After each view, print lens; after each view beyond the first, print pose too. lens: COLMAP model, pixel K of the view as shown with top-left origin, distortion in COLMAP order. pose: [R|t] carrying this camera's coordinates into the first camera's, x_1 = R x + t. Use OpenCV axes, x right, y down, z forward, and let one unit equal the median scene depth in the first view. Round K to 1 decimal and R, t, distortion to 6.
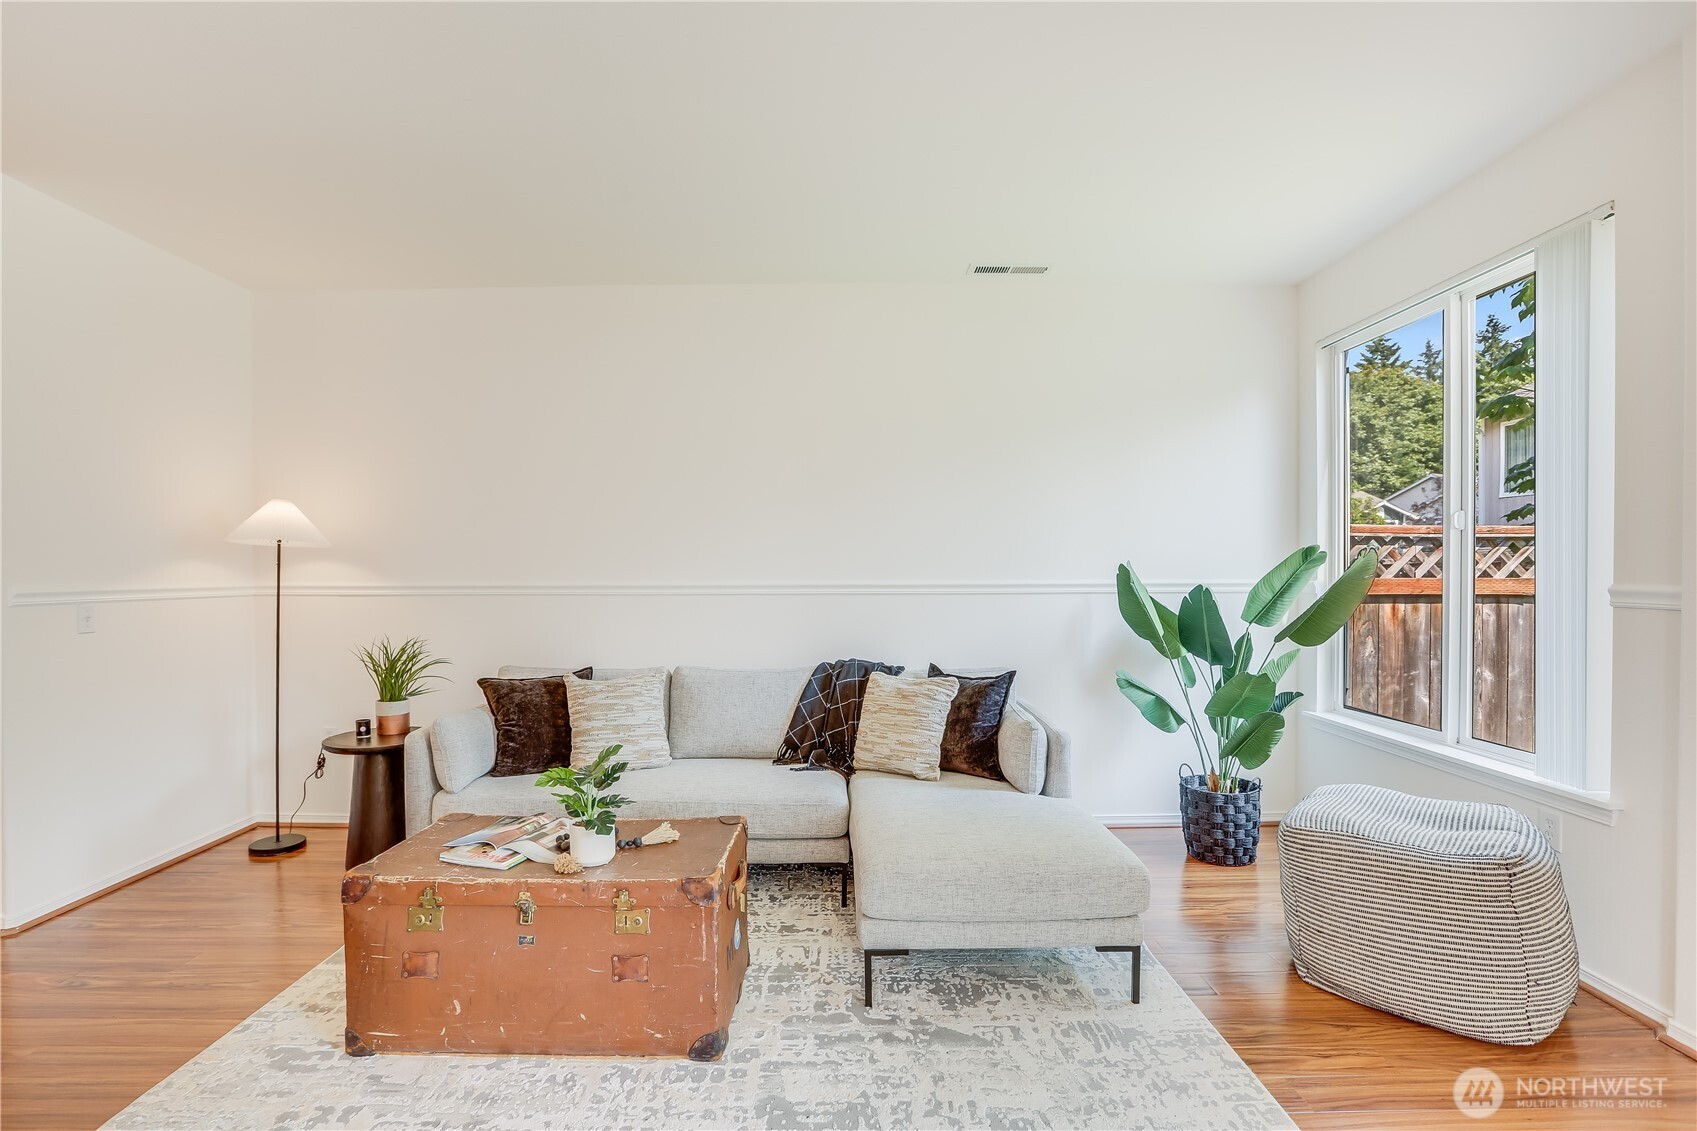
lens RADIAL K [[785.4, 0, 837.4], [0, 785.4, 581.8], [0, 0, 1]] dist [-0.033488, 0.001492]
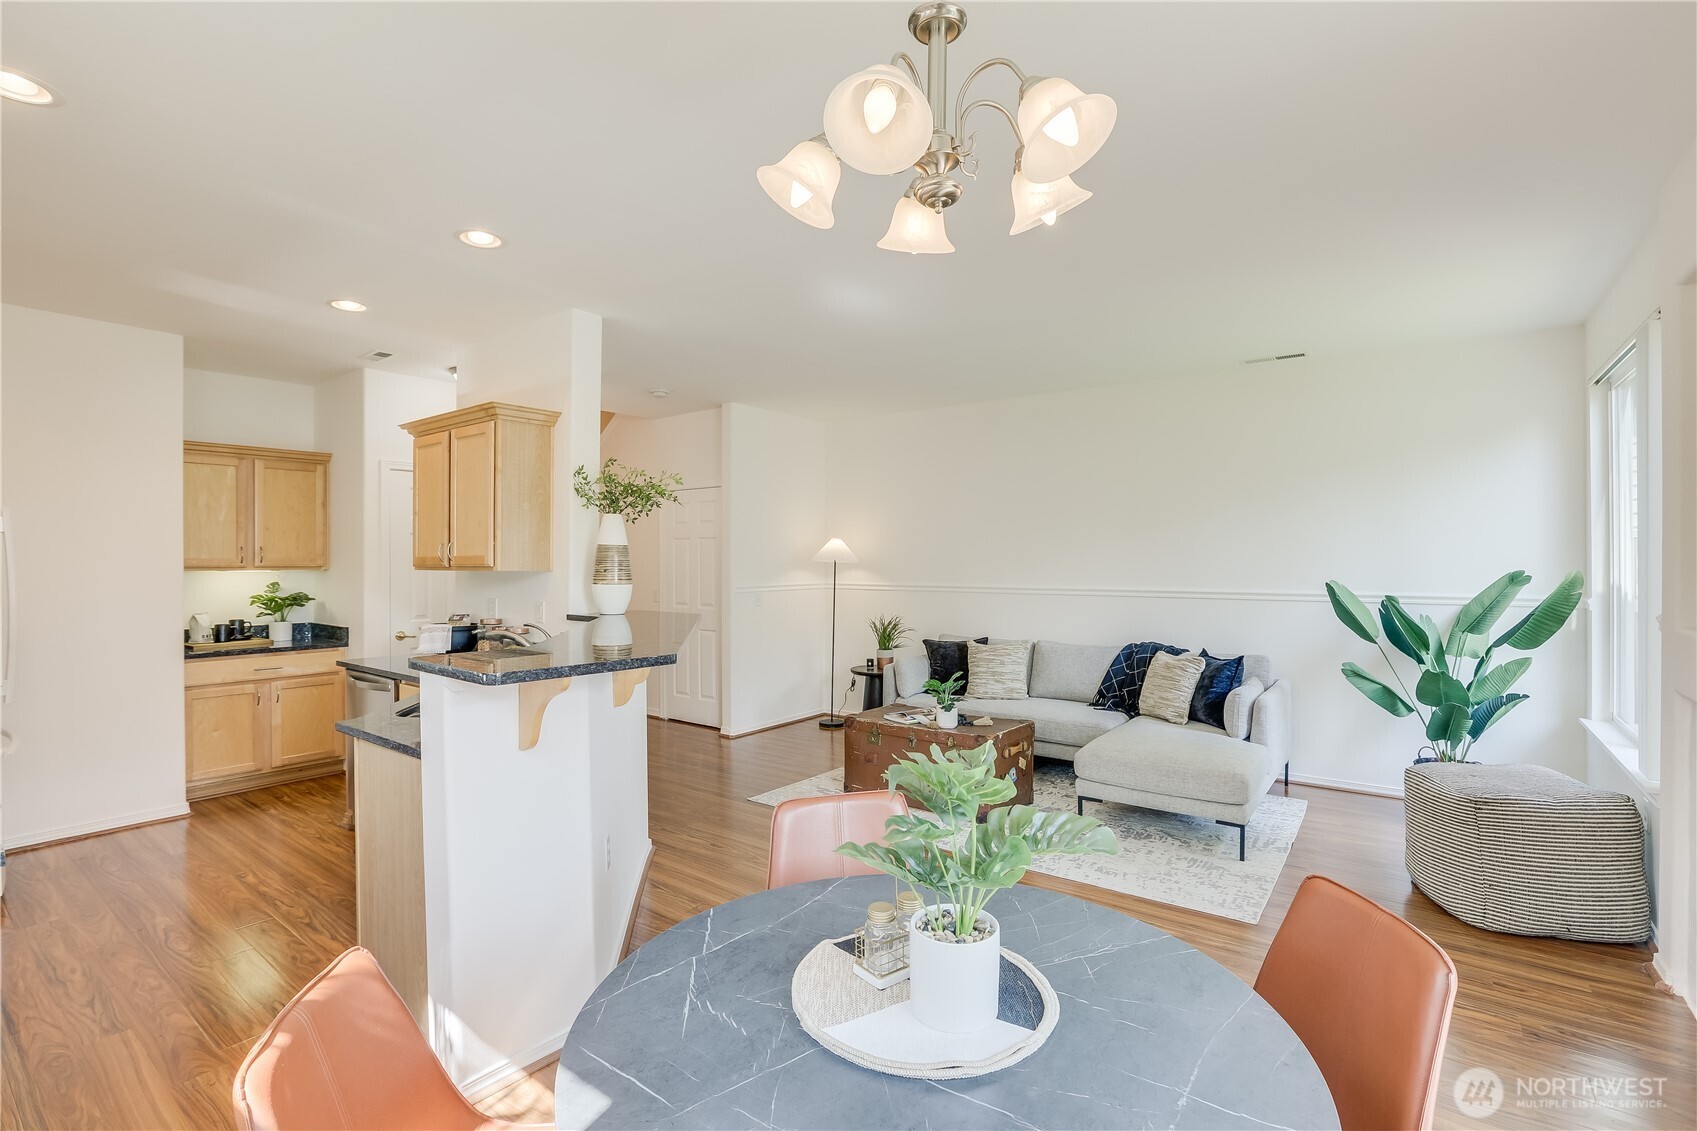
lens RADIAL K [[762.3, 0, 853.4], [0, 762.3, 558.7], [0, 0, 1]] dist [0.035095, 0.000478]
pose [[0.805954, -0.003861, -0.591966, 0.449149], [-0.003280, 0.999934, -0.010986, -0.041493], [0.591970, 0.010796, 0.805888, -0.510619]]
